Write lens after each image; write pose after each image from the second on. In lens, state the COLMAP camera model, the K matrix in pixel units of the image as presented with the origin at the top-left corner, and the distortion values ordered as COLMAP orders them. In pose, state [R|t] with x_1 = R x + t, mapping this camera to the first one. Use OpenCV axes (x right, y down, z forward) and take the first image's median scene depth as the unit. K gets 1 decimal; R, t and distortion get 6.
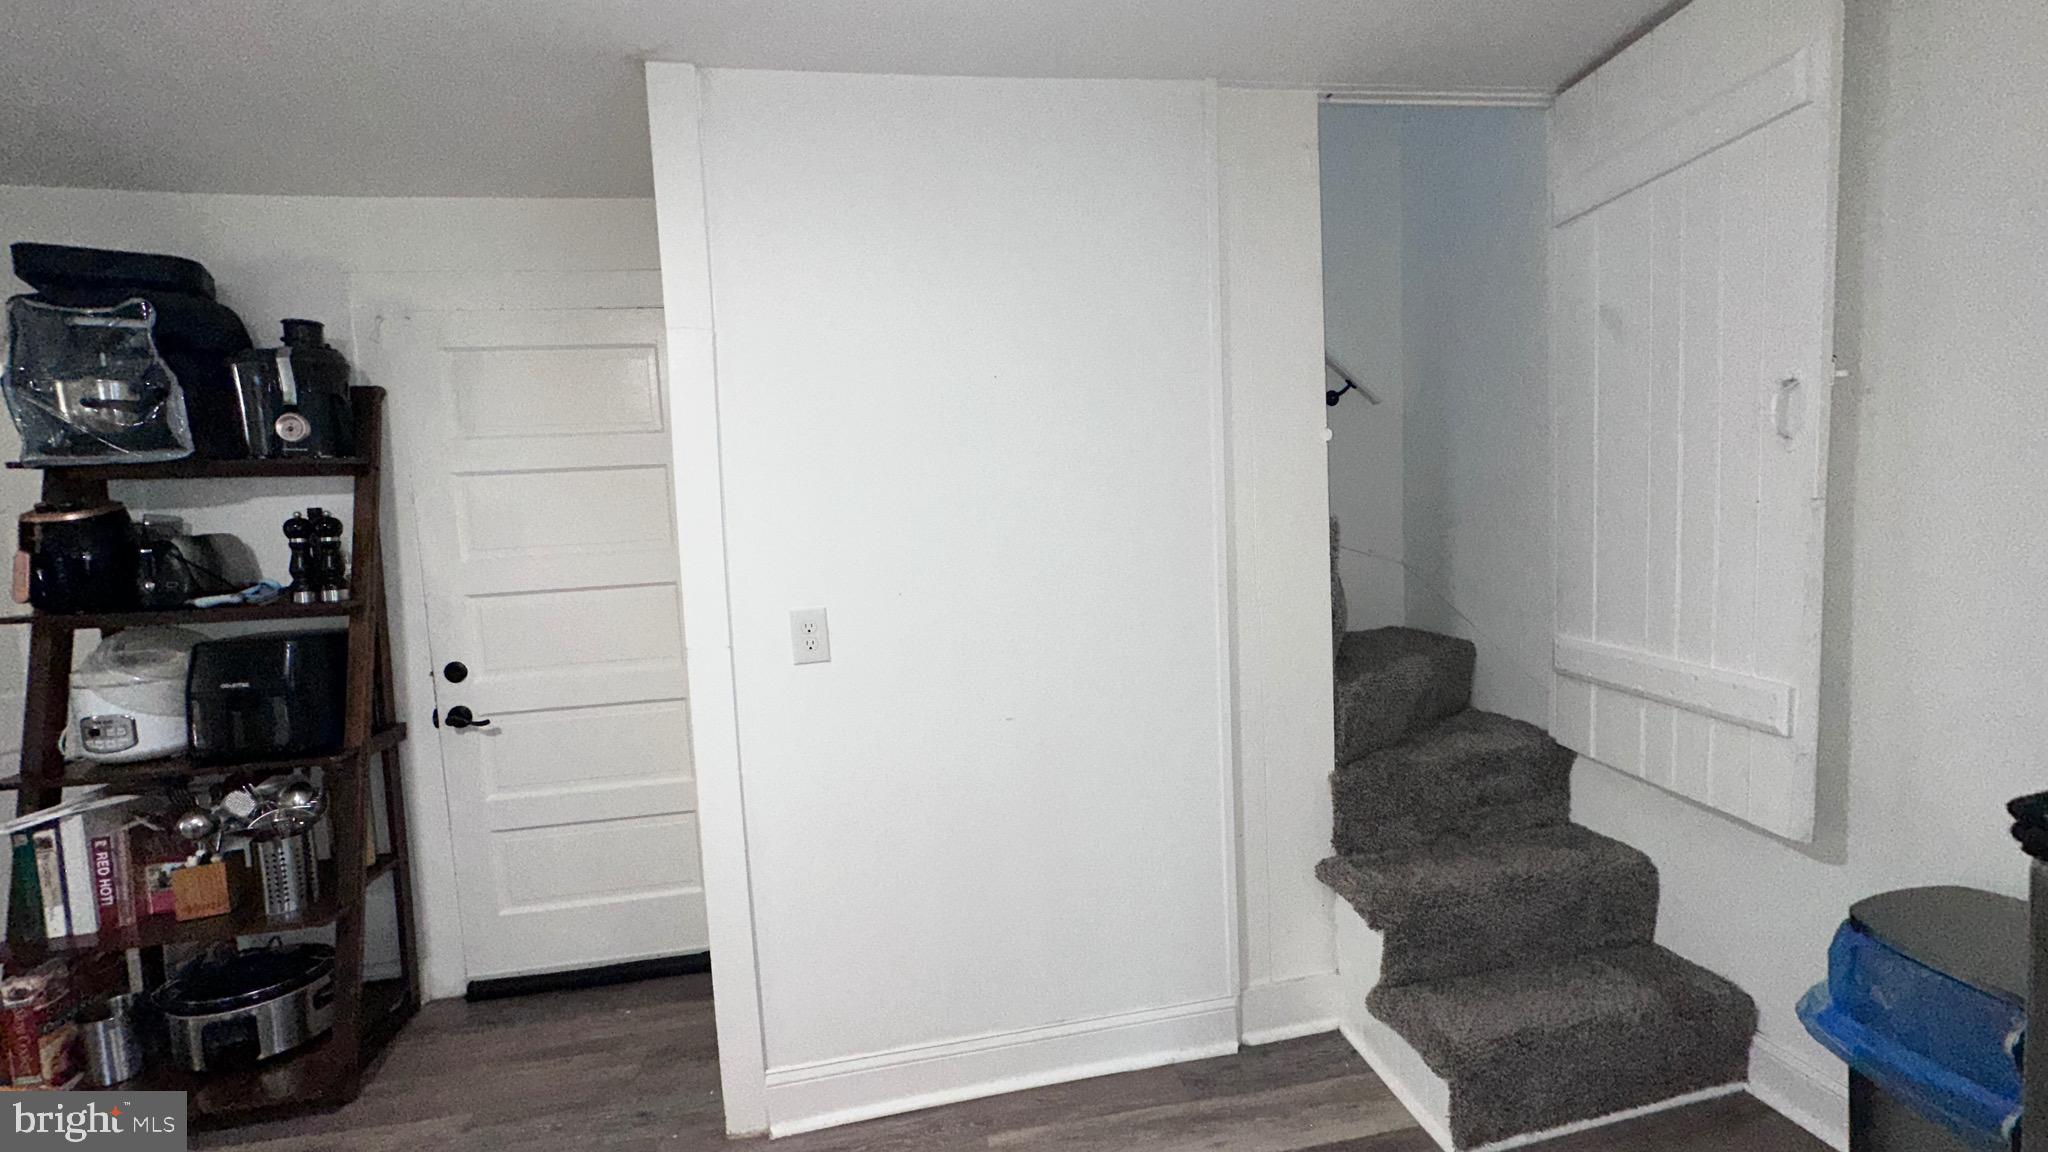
lens RADIAL K [[825.1, 0, 1022.4], [0, 825.1, 573.1], [0, 0, 1]] dist [0.000235, 0.000980]
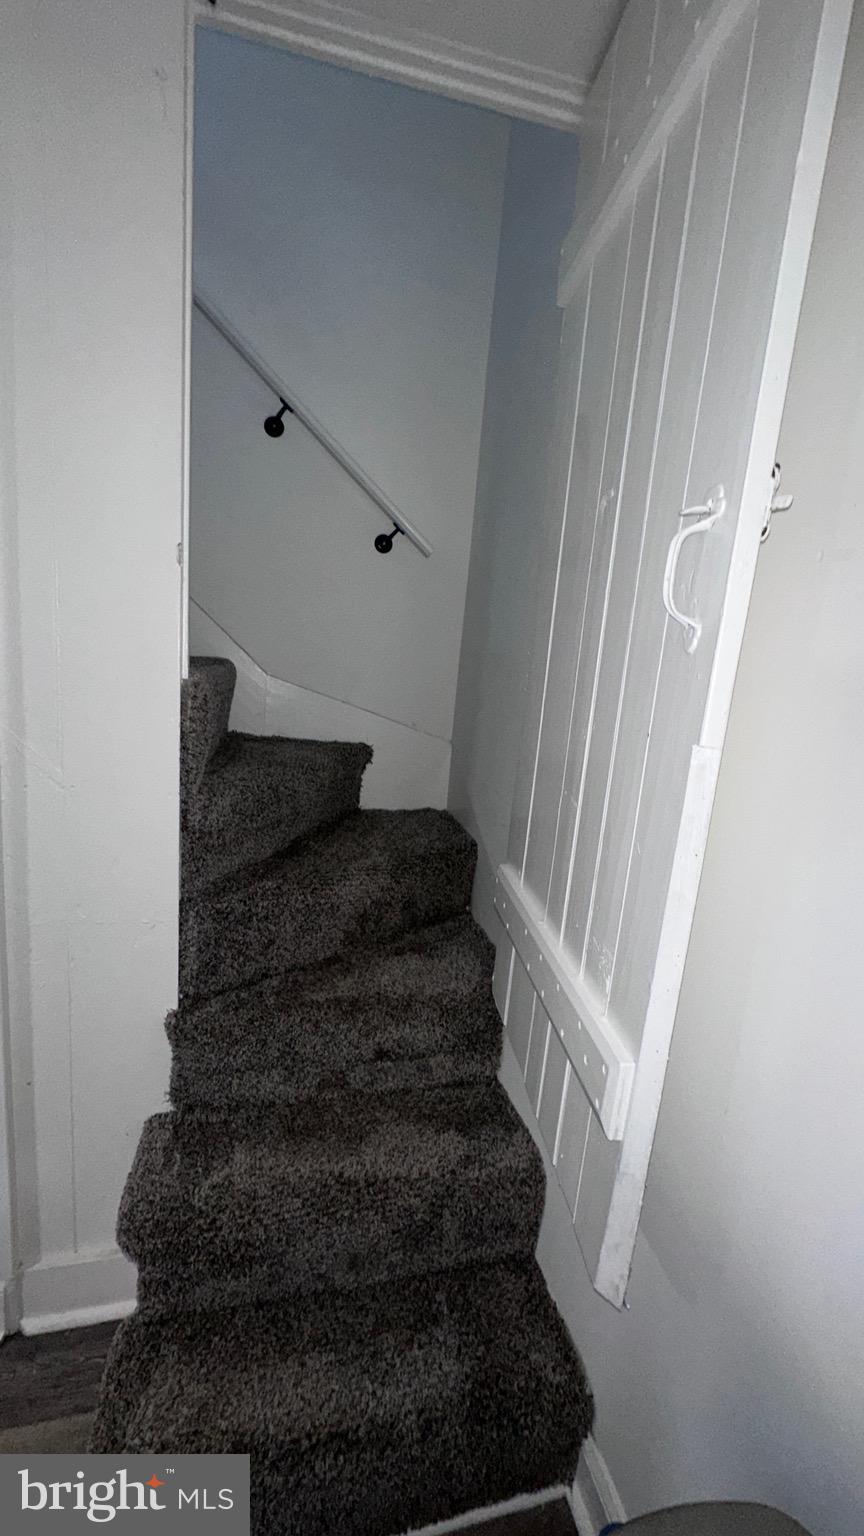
lens RADIAL K [[618.8, 0, 432.2], [0, 618.8, 767.7], [0, 0, 1]] dist [0.000235, 0.000980]
pose [[0.990554, 0.117444, 0.070776, 0.530374], [-0.123952, 0.987642, 0.095912, -0.063333], [-0.058637, -0.103779, 0.992870, 0.428364]]
